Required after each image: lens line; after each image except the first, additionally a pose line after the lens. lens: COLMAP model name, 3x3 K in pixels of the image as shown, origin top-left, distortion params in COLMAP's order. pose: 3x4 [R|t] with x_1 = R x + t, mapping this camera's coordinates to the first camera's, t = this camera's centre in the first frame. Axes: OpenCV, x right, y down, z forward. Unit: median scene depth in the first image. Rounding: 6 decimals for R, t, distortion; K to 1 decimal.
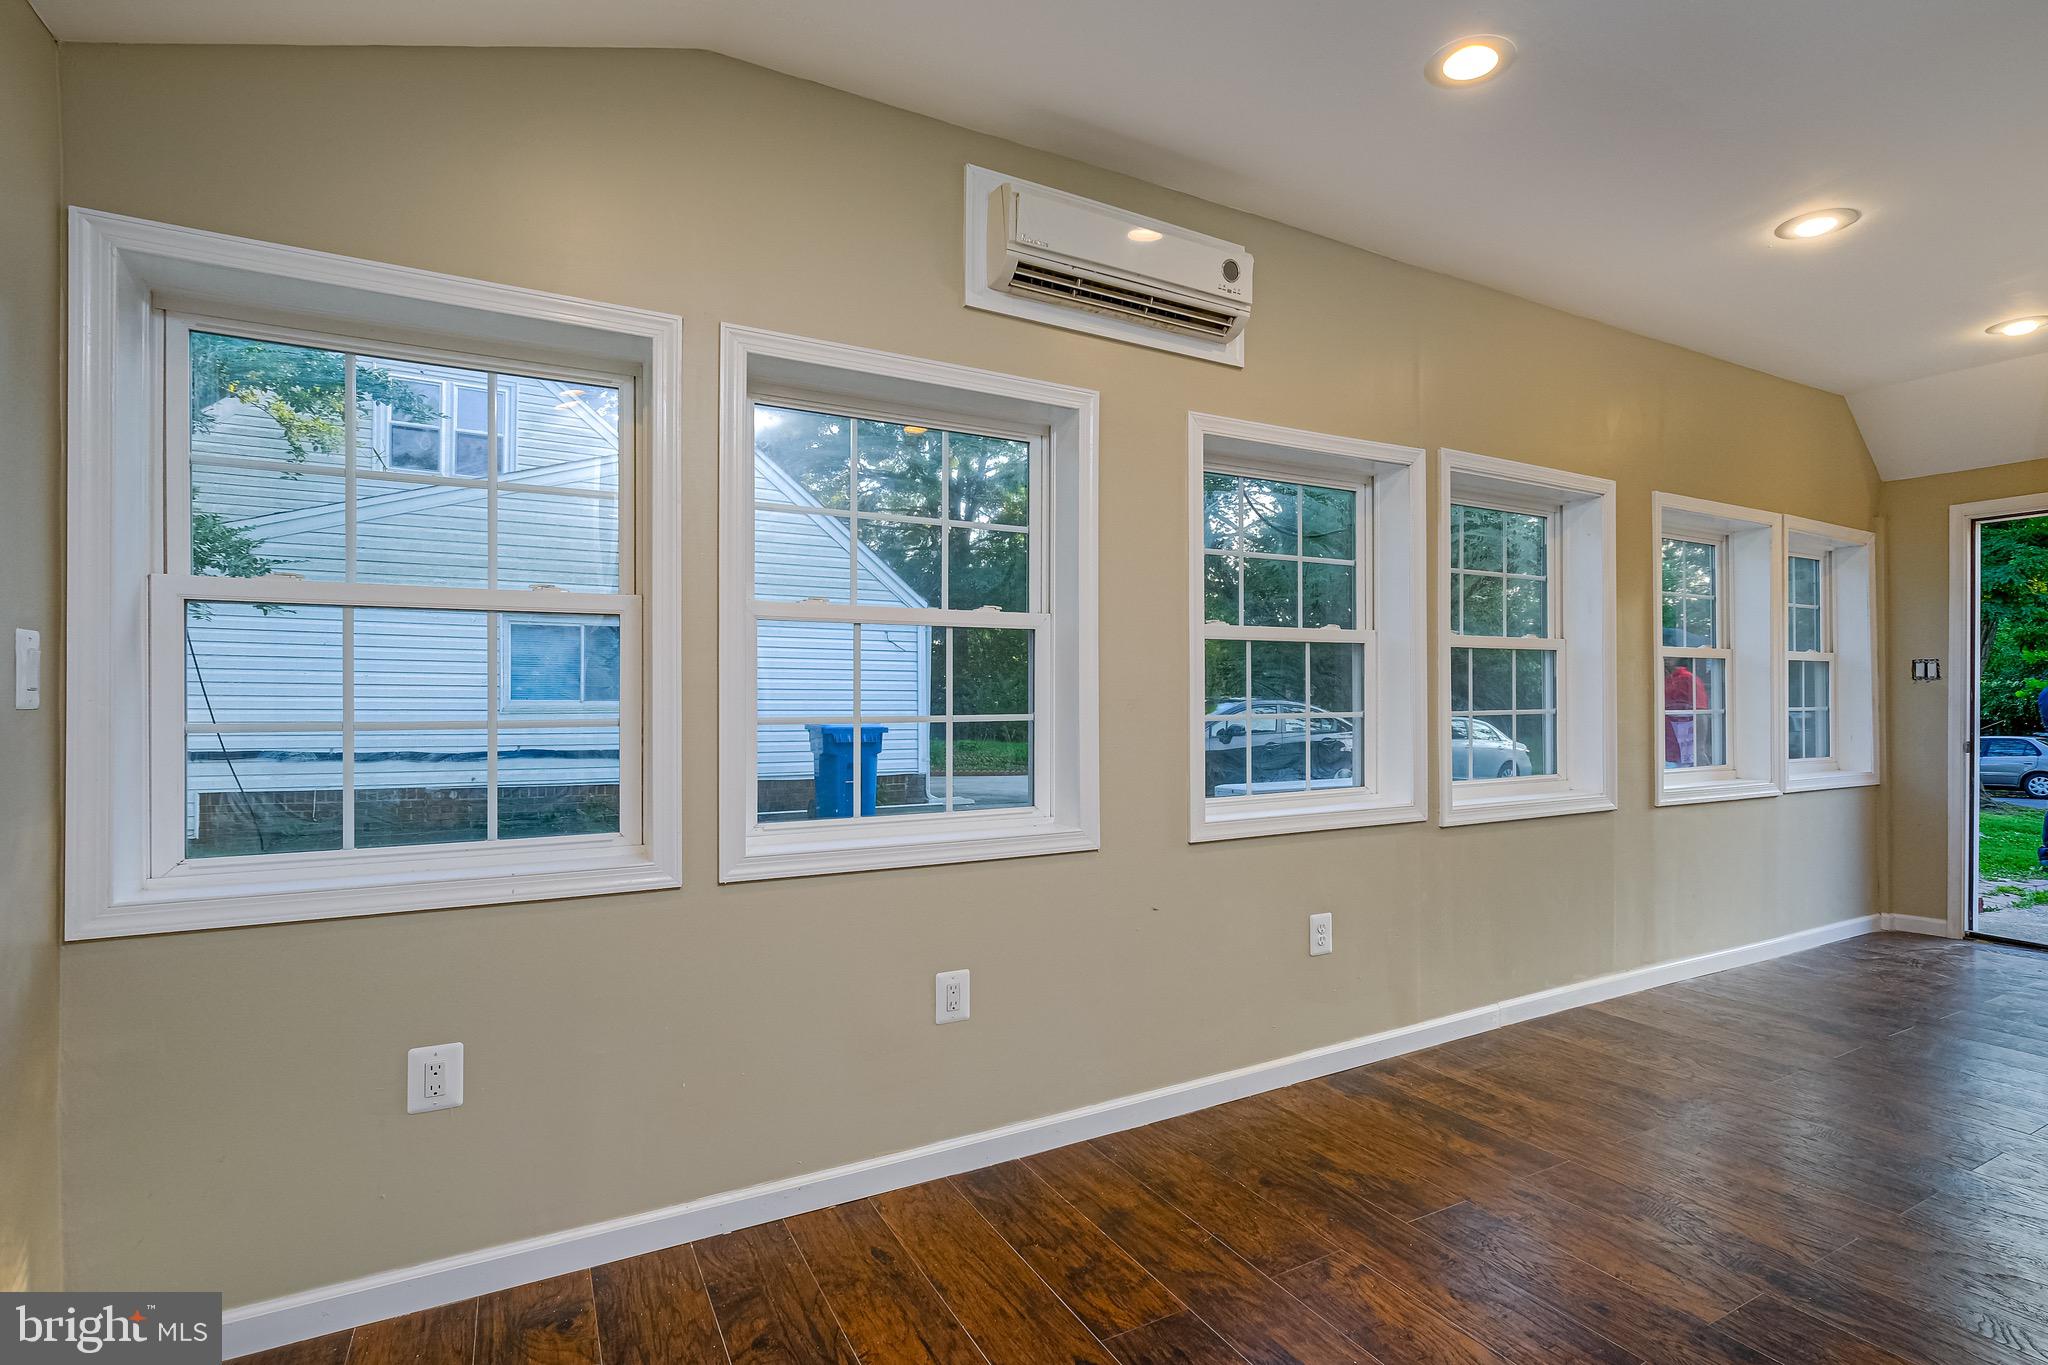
lens RADIAL K [[992.0, 0, 1066.8], [0, 992.0, 689.8], [0, 0, 1]] dist [-0.004076, -0.000395]
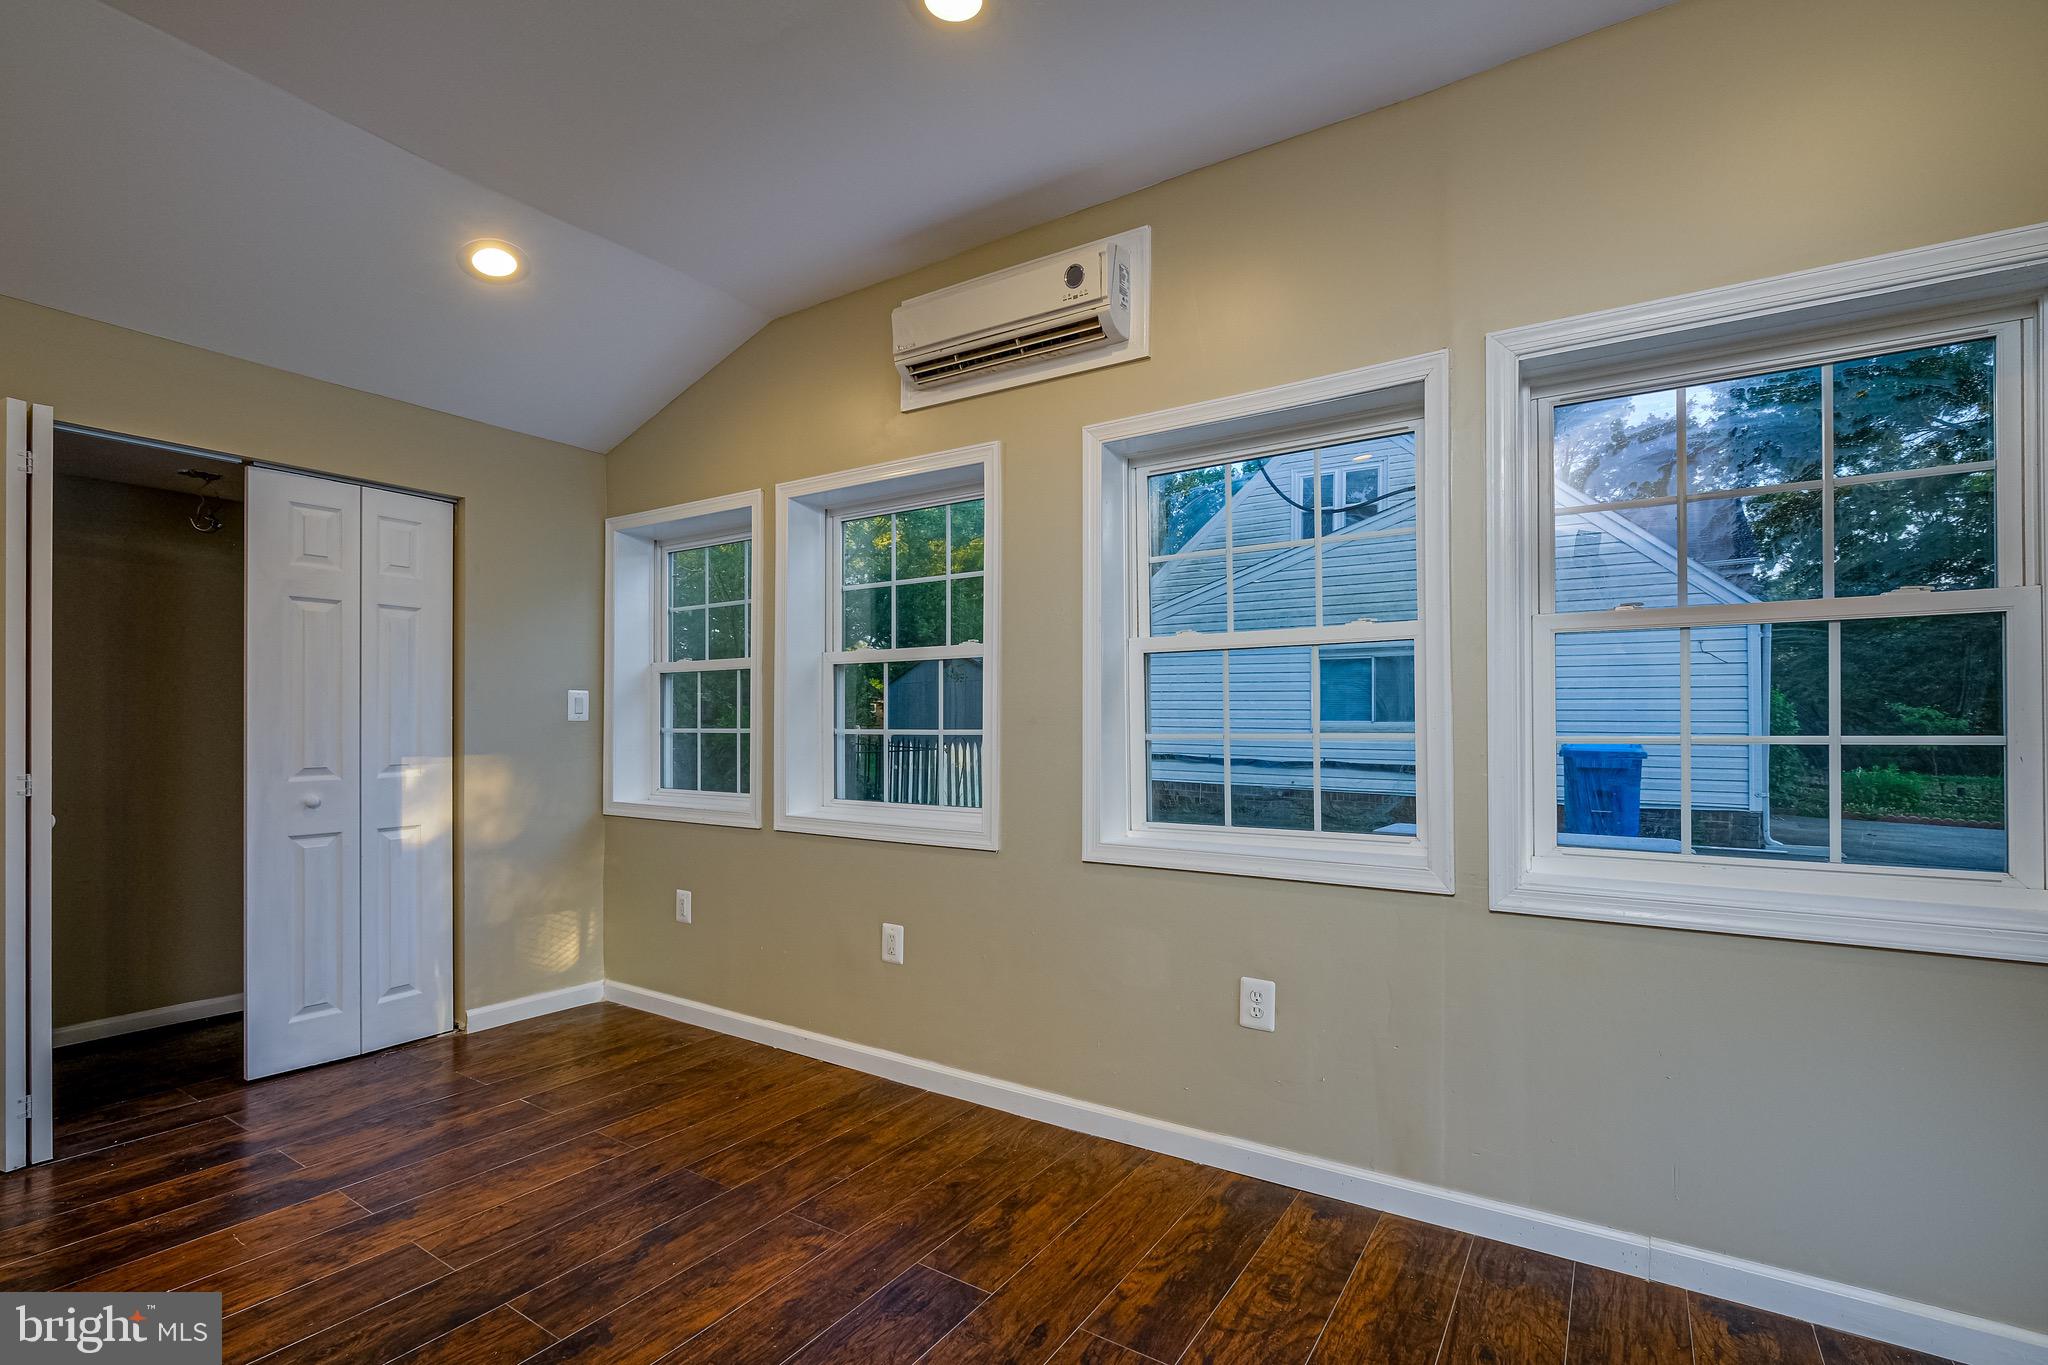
lens RADIAL K [[905.1, 0, 1048.5], [0, 905.1, 713.5], [0, 0, 1]] dist [-0.001906, -0.000413]
pose [[0.471956, -0.006599, -0.881597, 0.920129], [0.007526, 0.999966, -0.003456, 0.009130], [0.881590, -0.005004, 0.471990, 0.548515]]
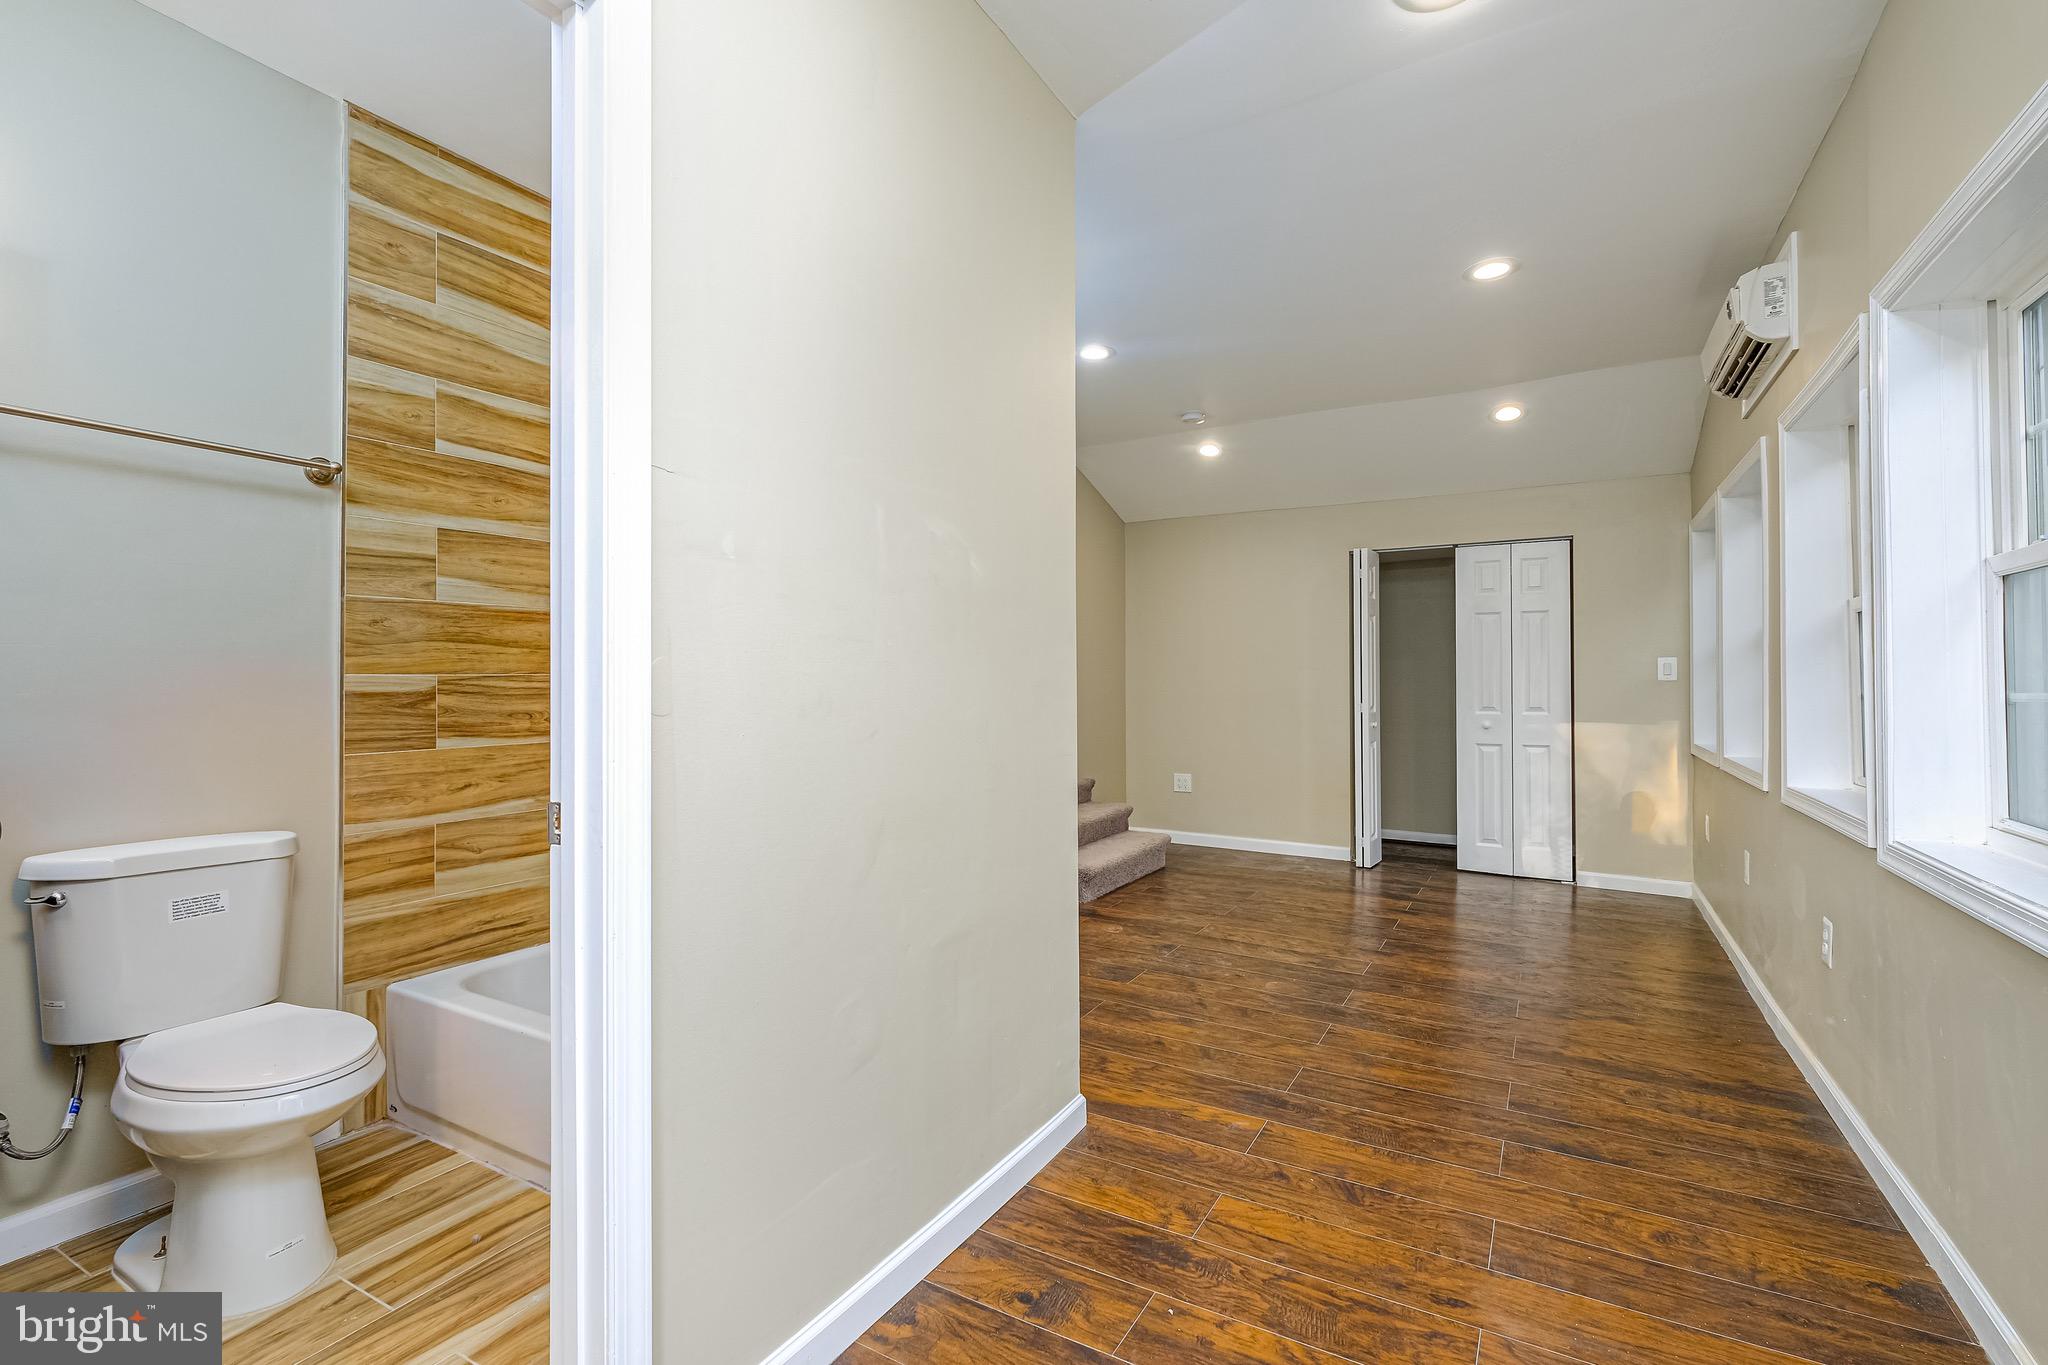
lens RADIAL K [[914.9, 0, 1024.0], [0, 914.9, 682.5], [0, 0, 1]] dist [-0.000245, -0.000103]
pose [[-0.864105, -0.000493, -0.503312, 1.403495], [0.003913, 0.999963, -0.007698, 0.022305], [0.503297, -0.008622, -0.864071, 1.477162]]
